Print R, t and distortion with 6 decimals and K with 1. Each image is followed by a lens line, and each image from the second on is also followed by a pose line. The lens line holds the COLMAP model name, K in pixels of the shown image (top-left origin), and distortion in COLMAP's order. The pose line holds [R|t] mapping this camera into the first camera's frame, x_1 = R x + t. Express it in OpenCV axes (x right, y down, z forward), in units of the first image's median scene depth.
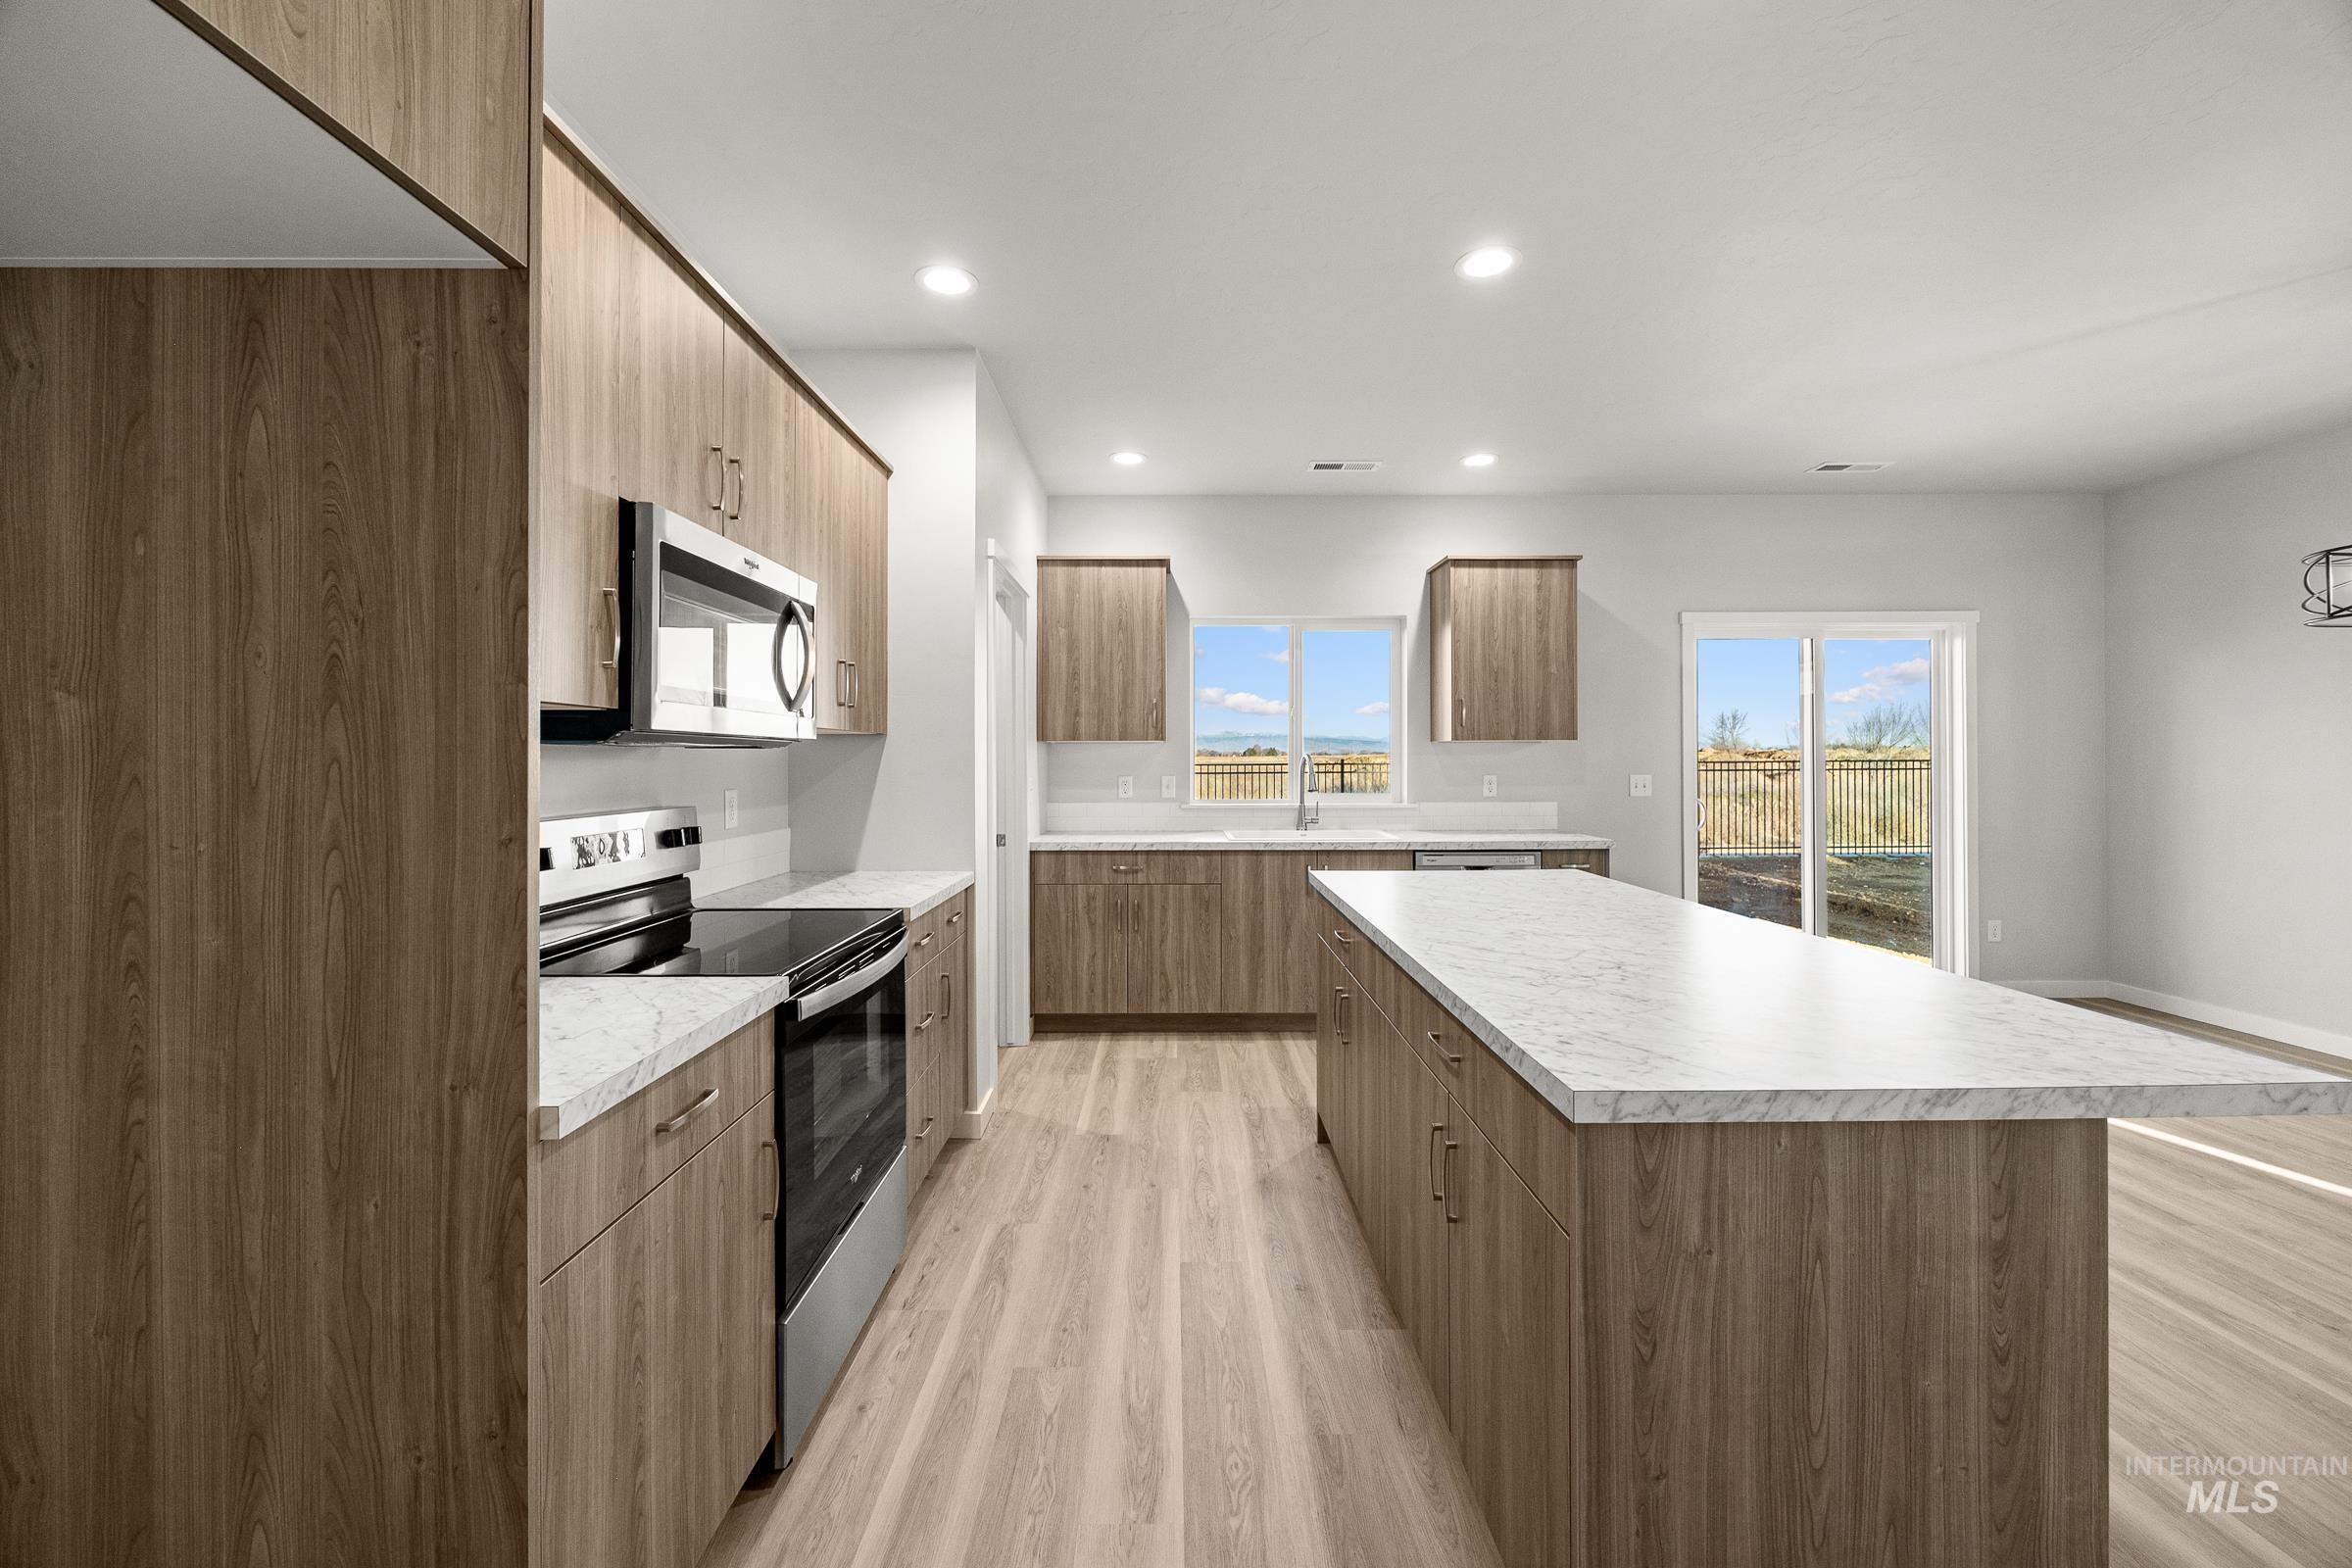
lens RADIAL K [[902.8, 0, 1179.3], [0, 902.8, 759.5], [0, 0, 1]] dist [-0.003421, 0.000199]
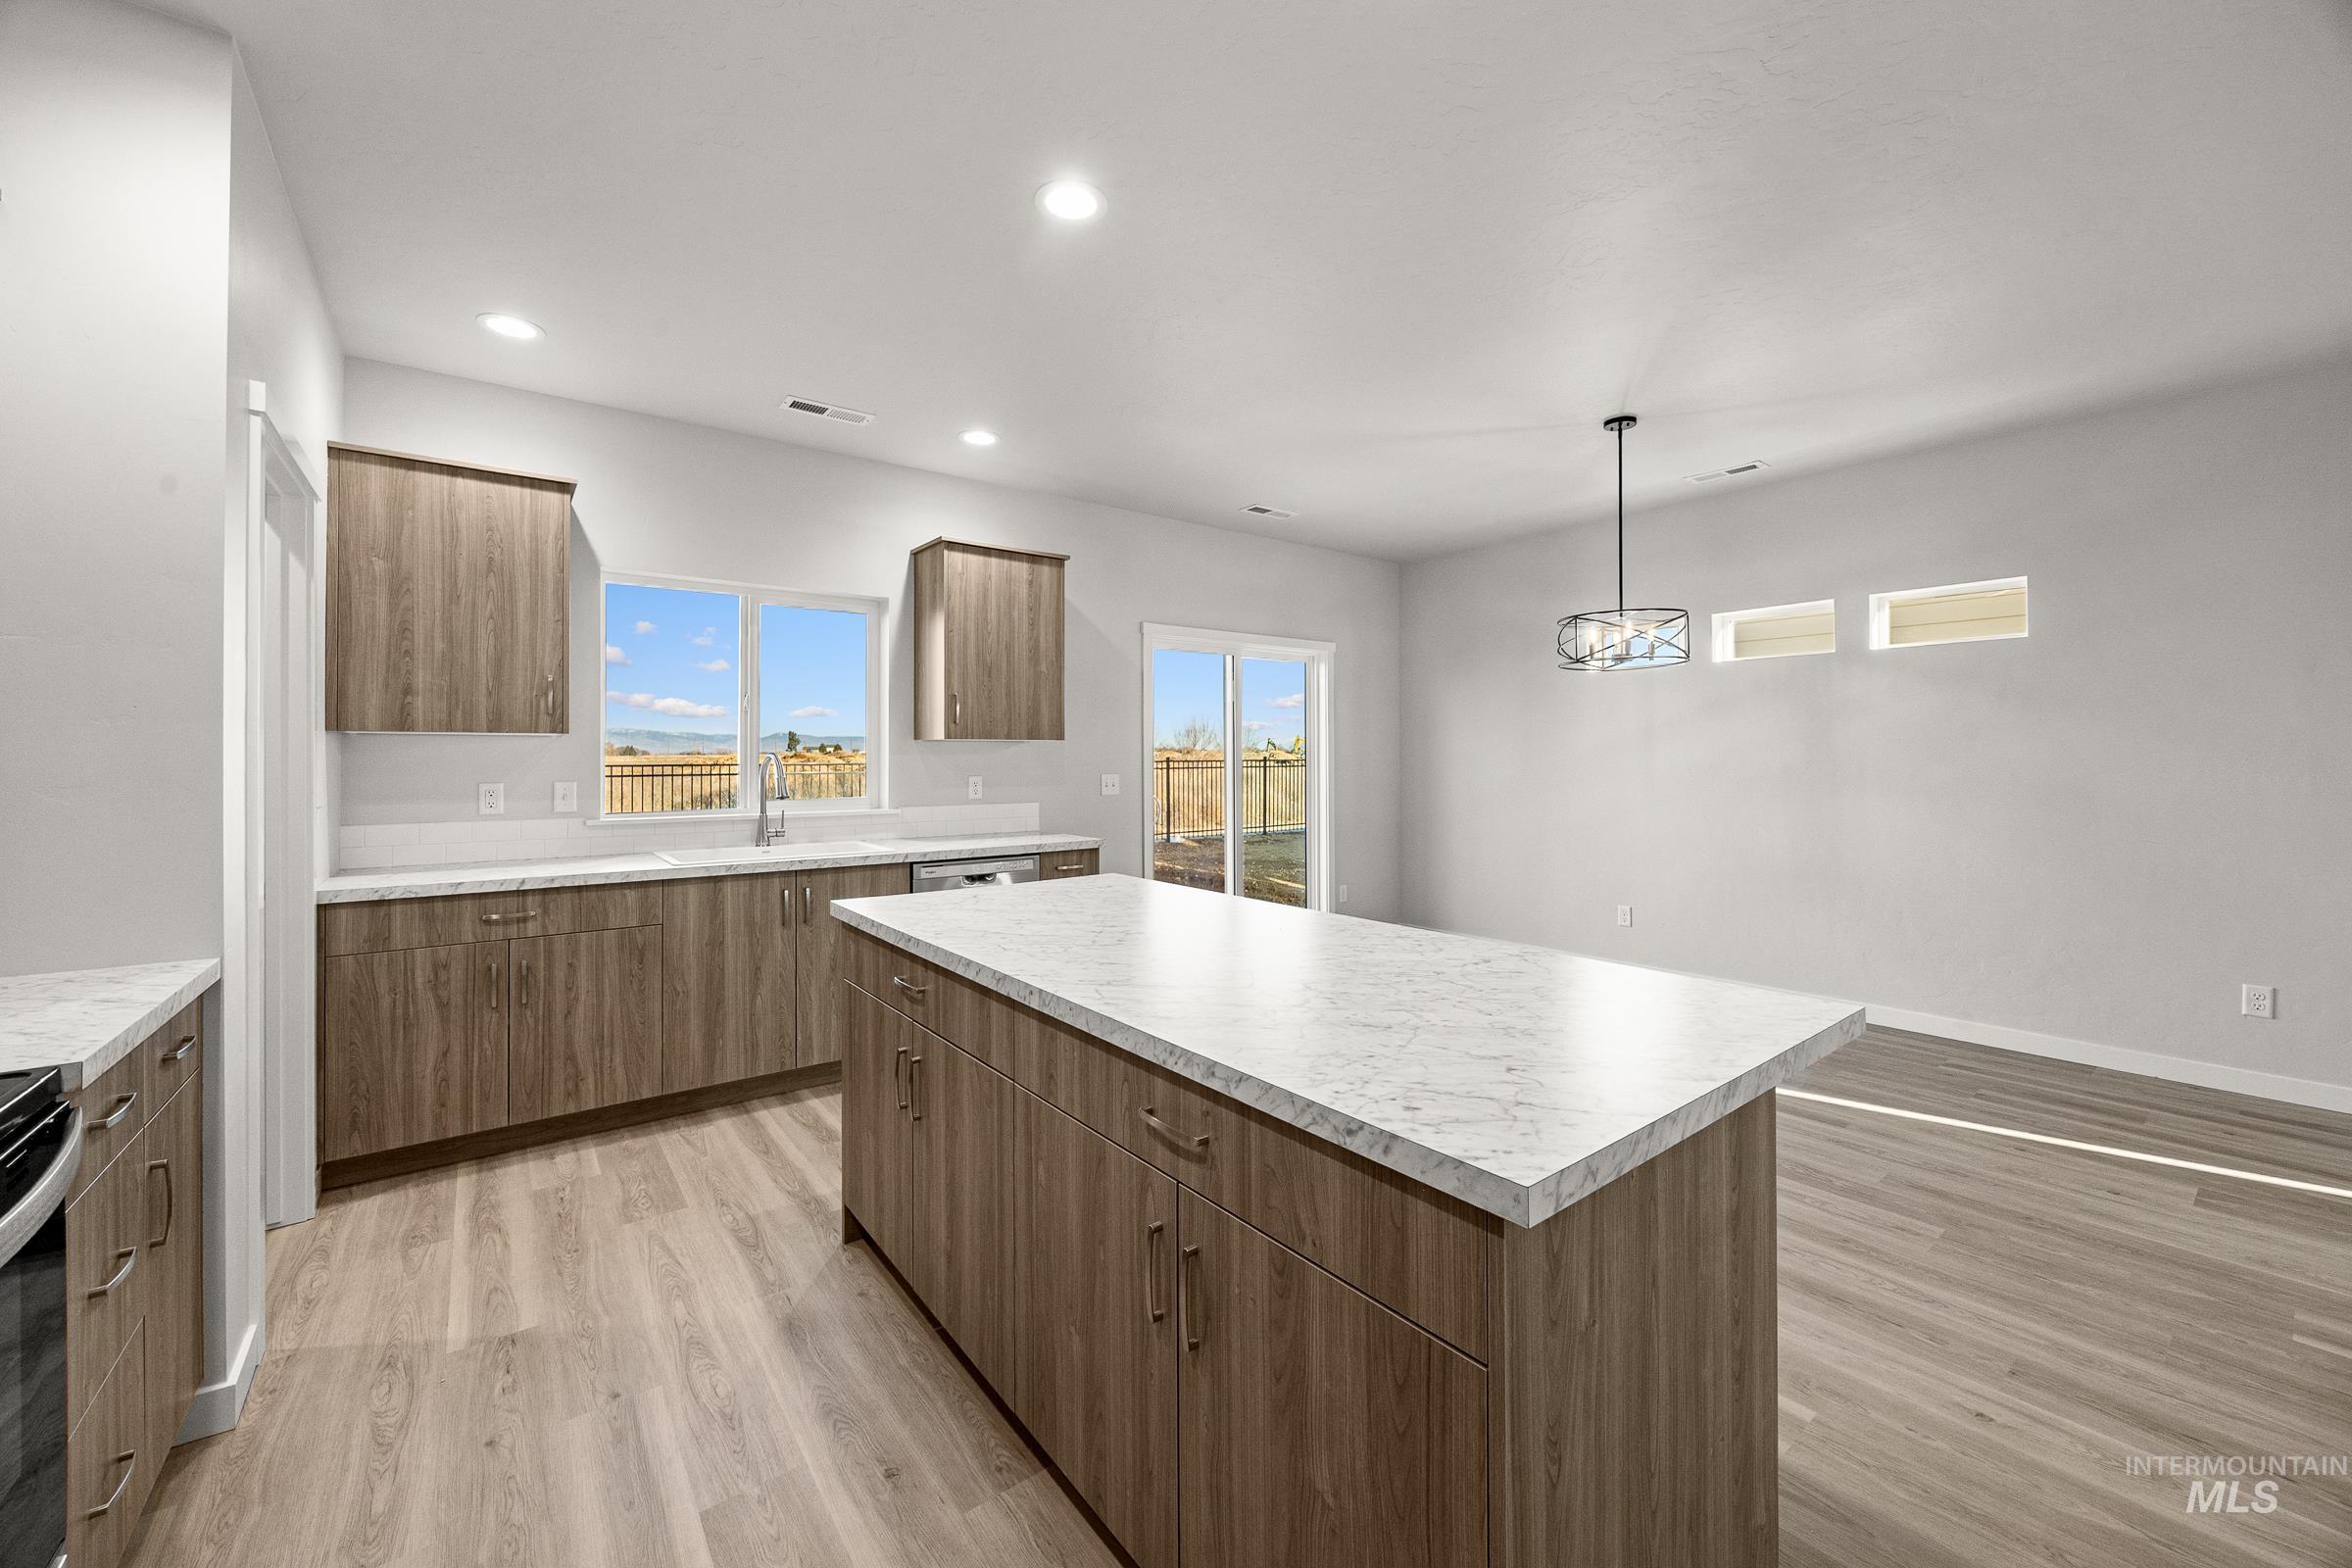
lens RADIAL K [[902.8, 0, 1181.5], [0, 902.8, 754.4], [0, 0, 1]] dist [-0.003421, 0.000199]
pose [[0.796182, 0.003603, 0.605047, -0.064659], [0.000089, 0.999982, -0.006071, 0.000298], [-0.605057, 0.004888, 0.796167, 0.135564]]
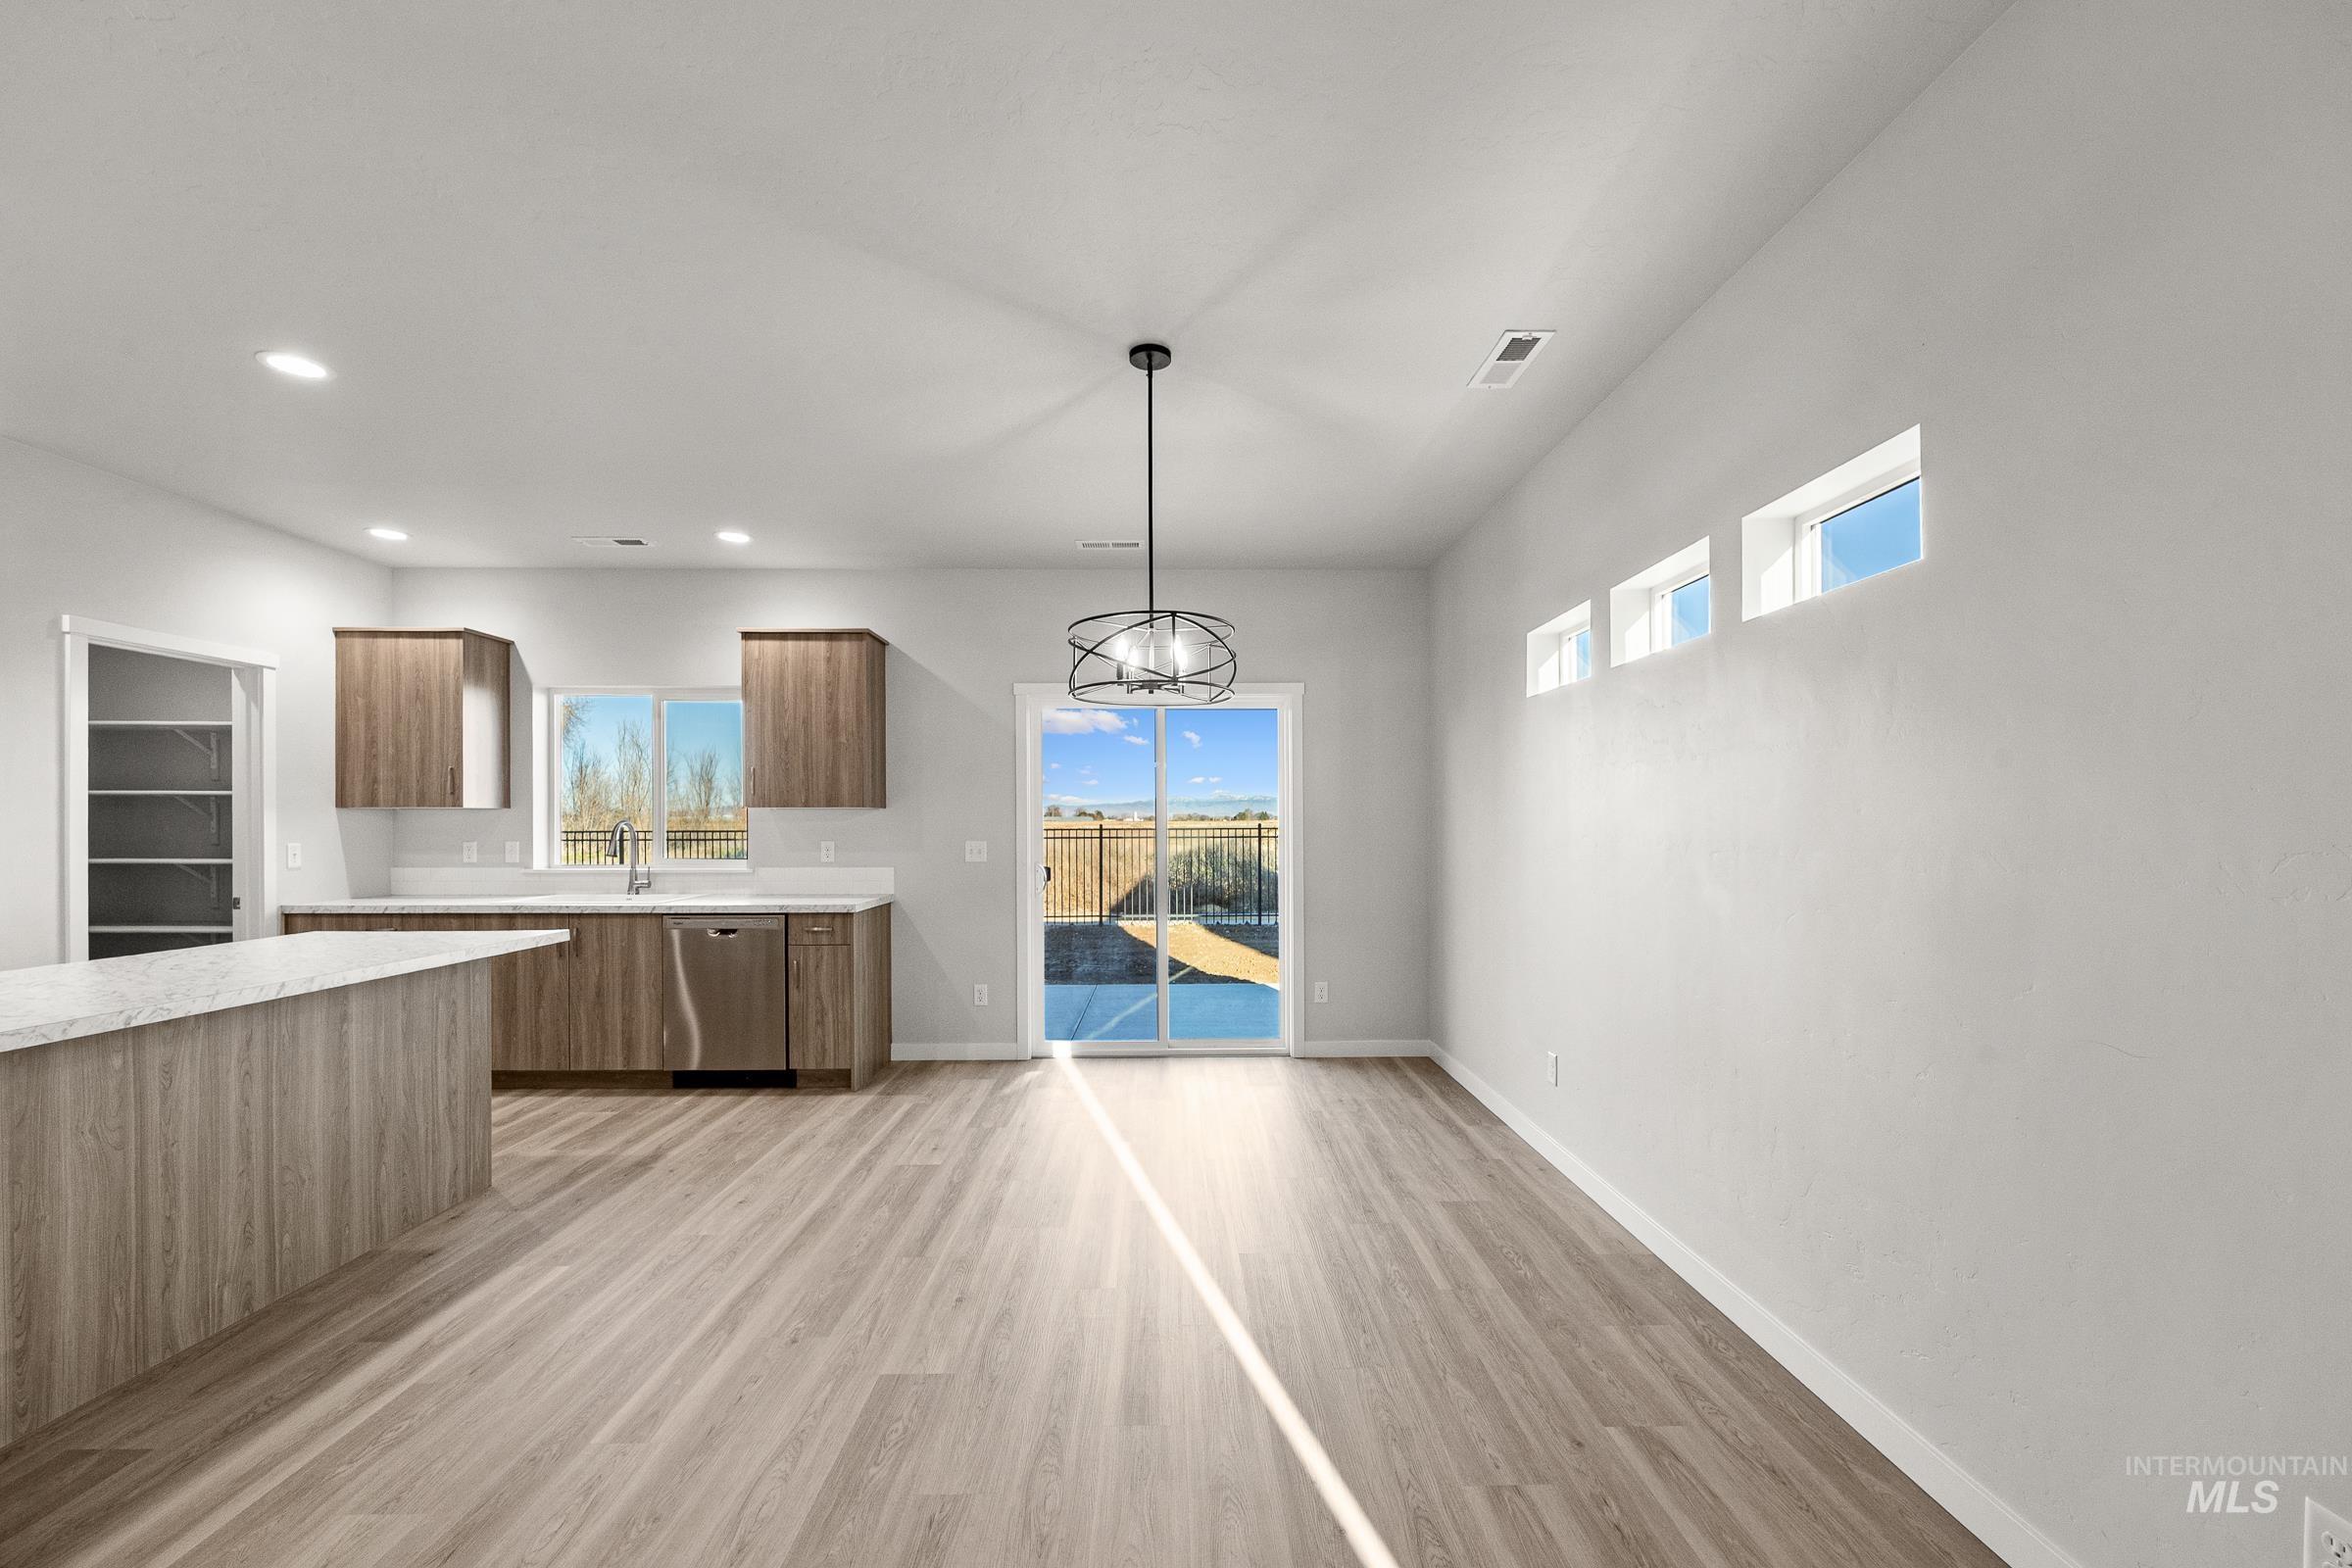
lens RADIAL K [[902.8, 0, 1127.1], [0, 902.8, 828.0], [0, 0, 1]] dist [-0.003421, 0.000199]
pose [[0.999977, 0.002496, 0.006371, 0.786078], [-0.002519, 0.999990, 0.003633, -0.002809], [-0.006362, -0.003649, 0.999973, -0.037189]]
